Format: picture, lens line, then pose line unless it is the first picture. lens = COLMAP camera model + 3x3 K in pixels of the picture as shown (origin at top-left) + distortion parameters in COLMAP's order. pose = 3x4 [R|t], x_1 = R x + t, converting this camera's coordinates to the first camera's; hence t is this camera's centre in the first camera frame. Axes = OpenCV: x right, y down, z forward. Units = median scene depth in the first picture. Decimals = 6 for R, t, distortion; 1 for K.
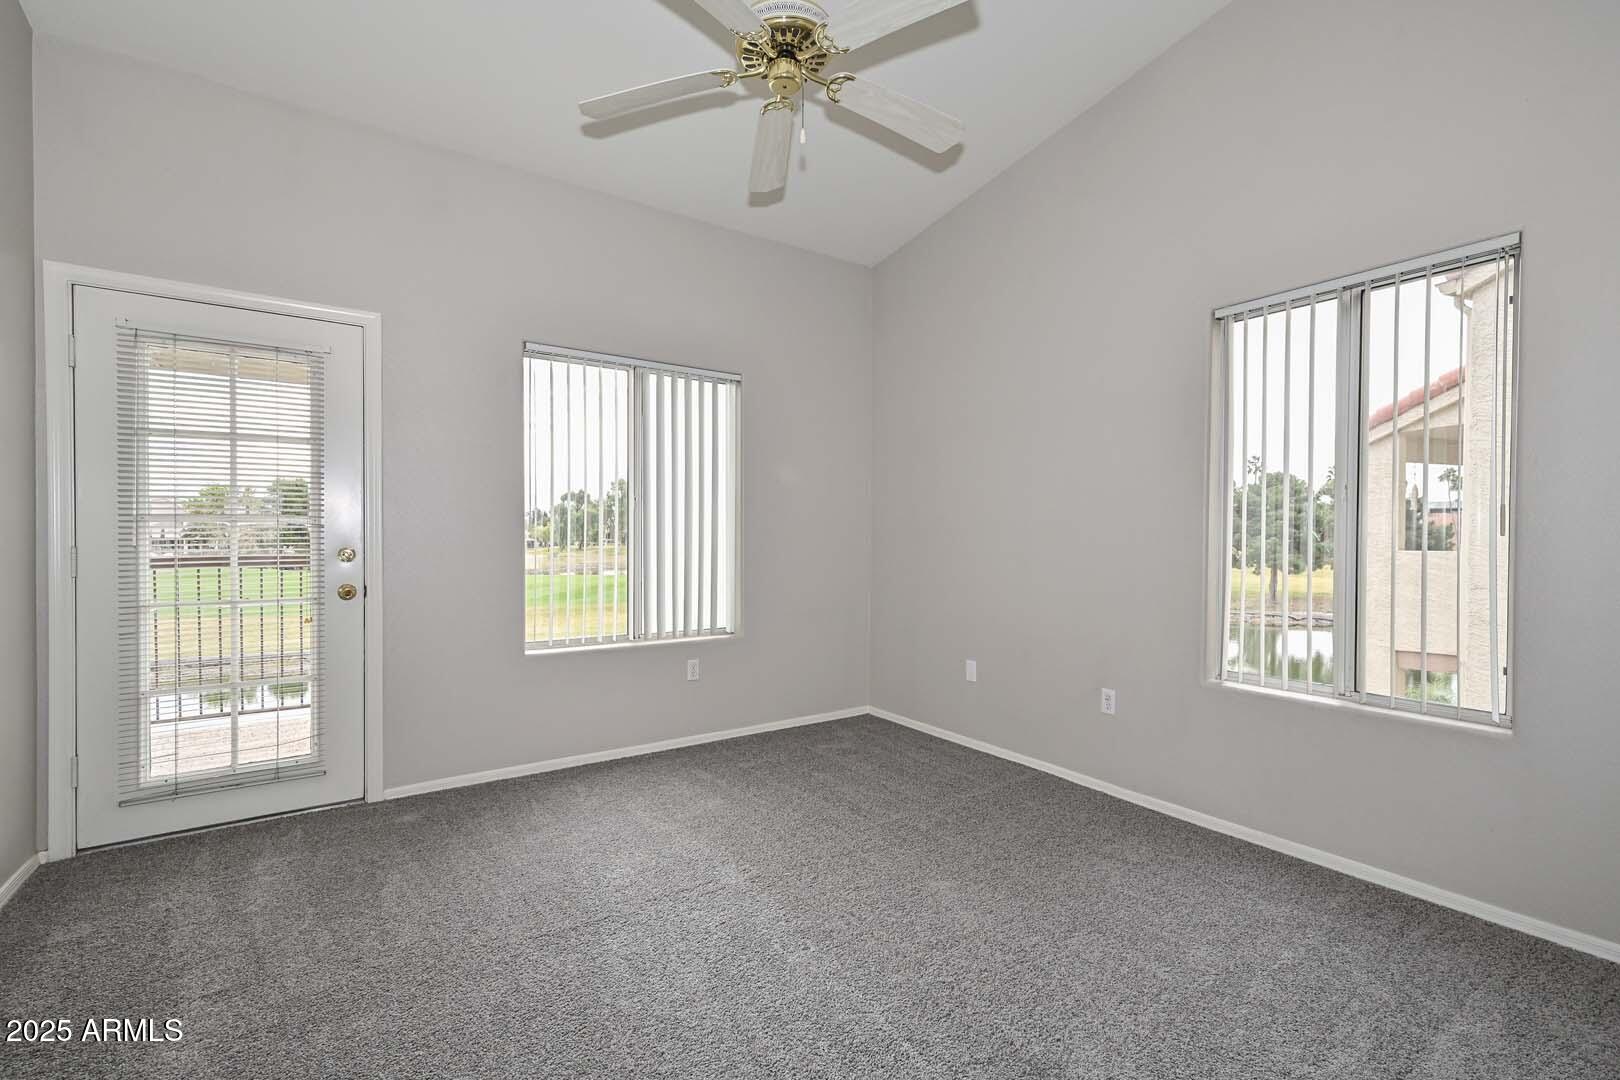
lens RADIAL K [[708.5, 0, 810.0], [0, 708.5, 540.0], [0, 0, 1]] dist [0.006315, -0.000453]
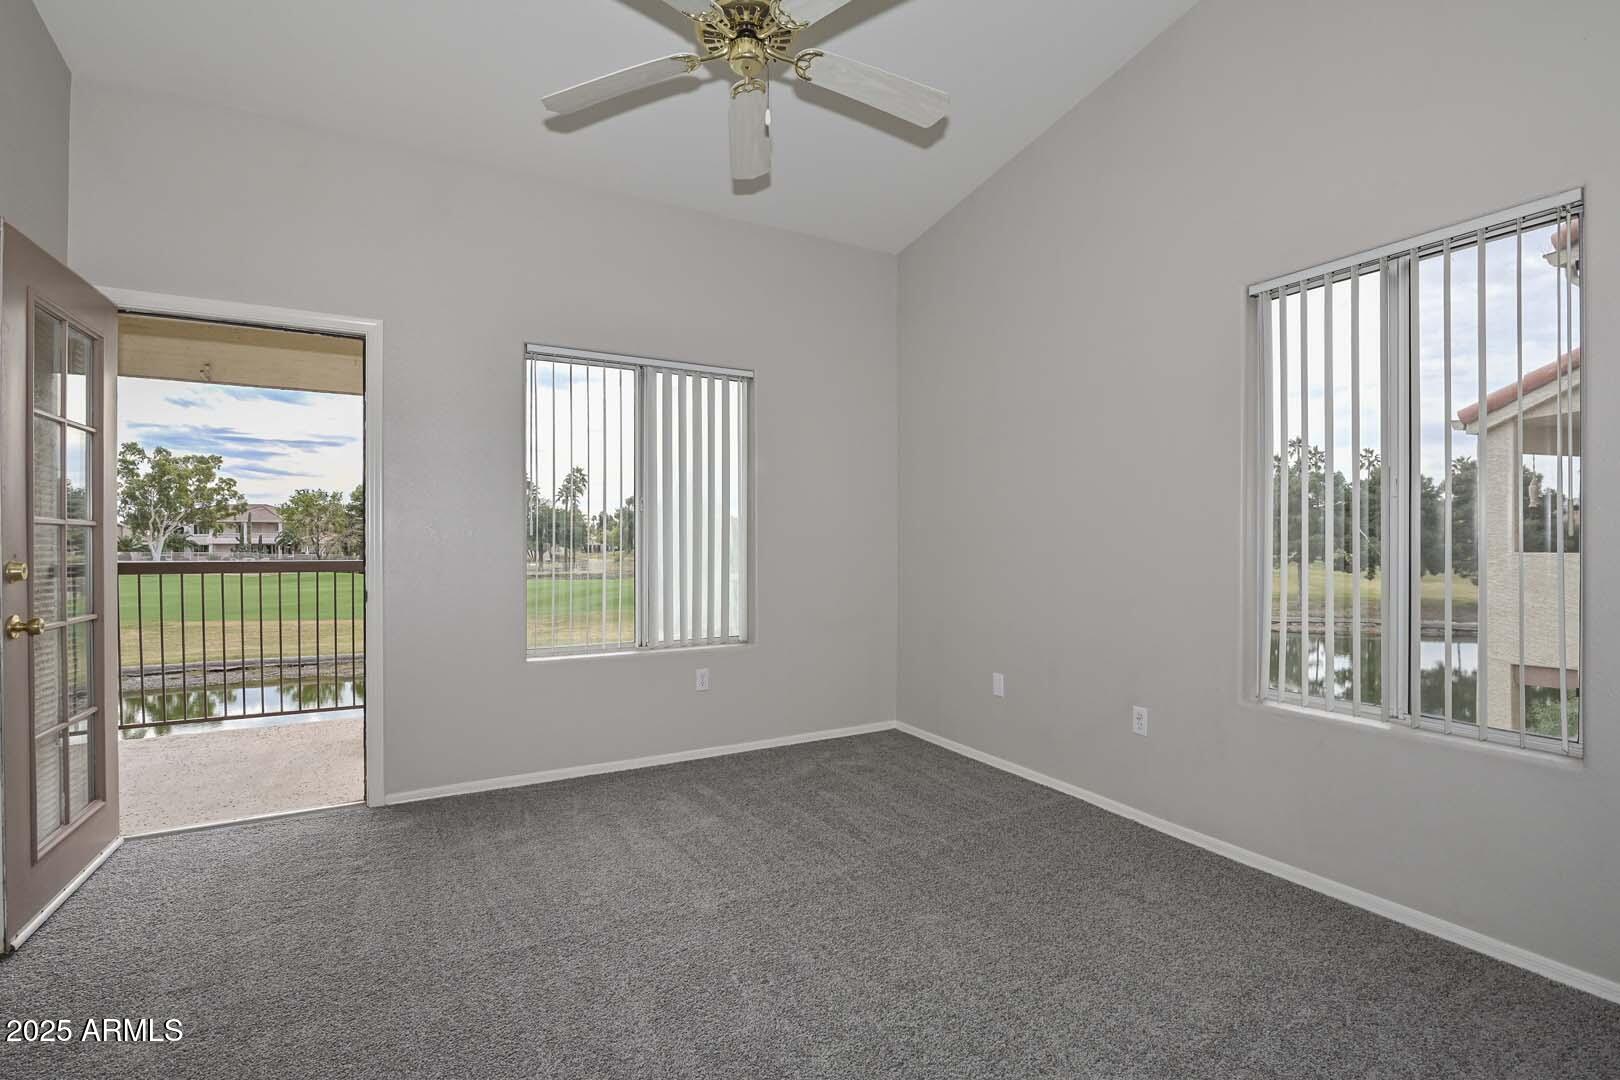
lens RADIAL K [[736.8, 0, 811.2], [0, 736.8, 536.7], [0, 0, 1]] dist [-0.017390, 0.001377]
pose [[0.995679, -0.004445, -0.092750, 0.116215], [0.003577, 0.999948, -0.009525, -0.000463], [0.092788, 0.009152, 0.995644, 0.033352]]
